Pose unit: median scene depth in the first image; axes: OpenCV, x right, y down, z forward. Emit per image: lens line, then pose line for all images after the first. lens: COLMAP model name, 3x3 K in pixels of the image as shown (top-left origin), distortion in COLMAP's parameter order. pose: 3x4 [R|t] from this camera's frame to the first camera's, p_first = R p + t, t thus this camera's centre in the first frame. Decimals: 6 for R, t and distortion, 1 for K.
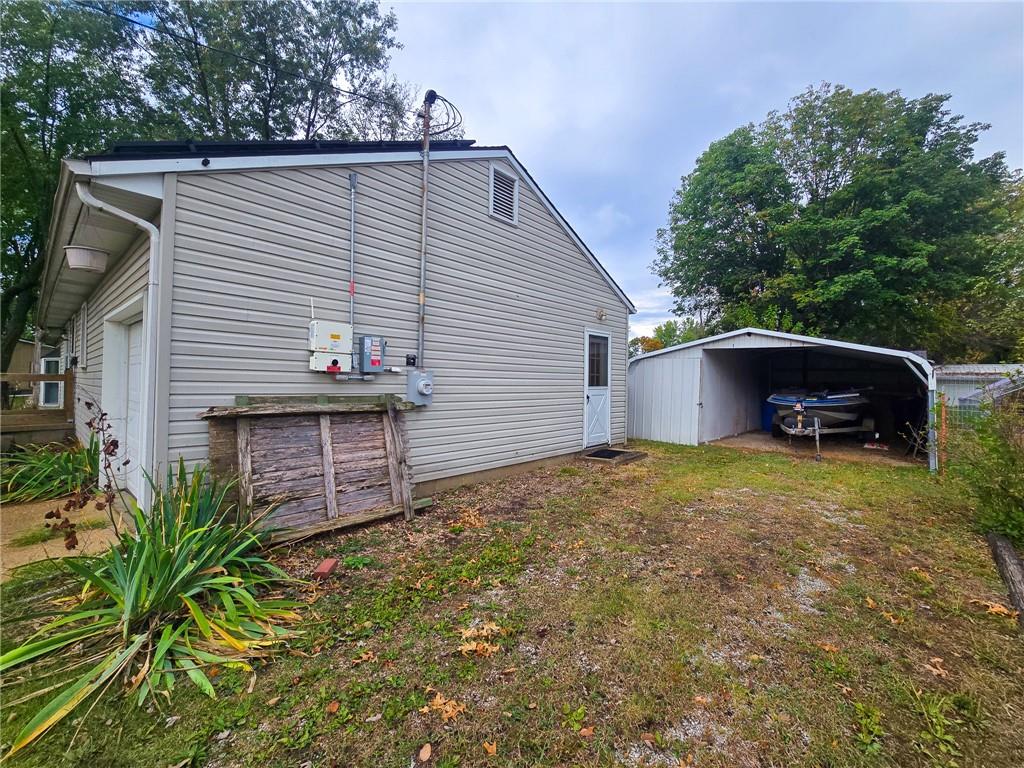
lens RADIAL K [[436.5, 0, 513.9], [0, 436.5, 369.5], [0, 0, 1]] dist [-0.003655, 0.000486]
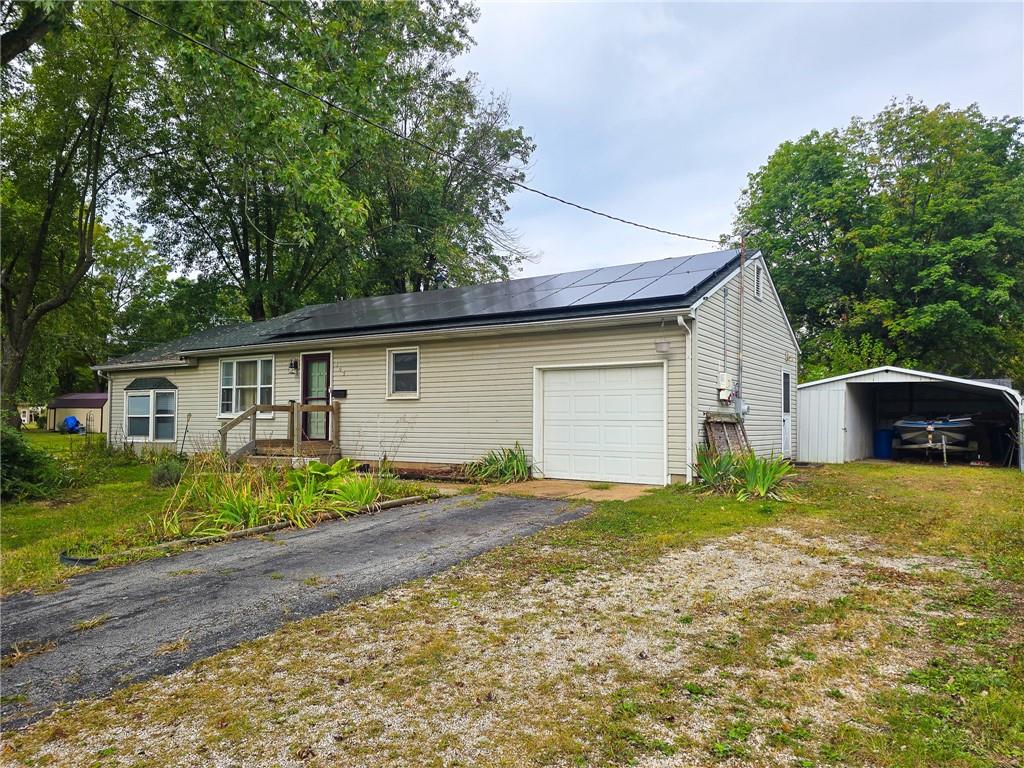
lens RADIAL K [[697.4, 0, 512.0], [0, 697.4, 384.0], [0, 0, 1]] dist [0.001330, -0.000321]
pose [[0.989836, 0.002972, 0.142181, -0.529829], [0.001056, 0.999600, -0.028247, 0.006987], [-0.142208, 0.028110, 0.989438, -0.536459]]
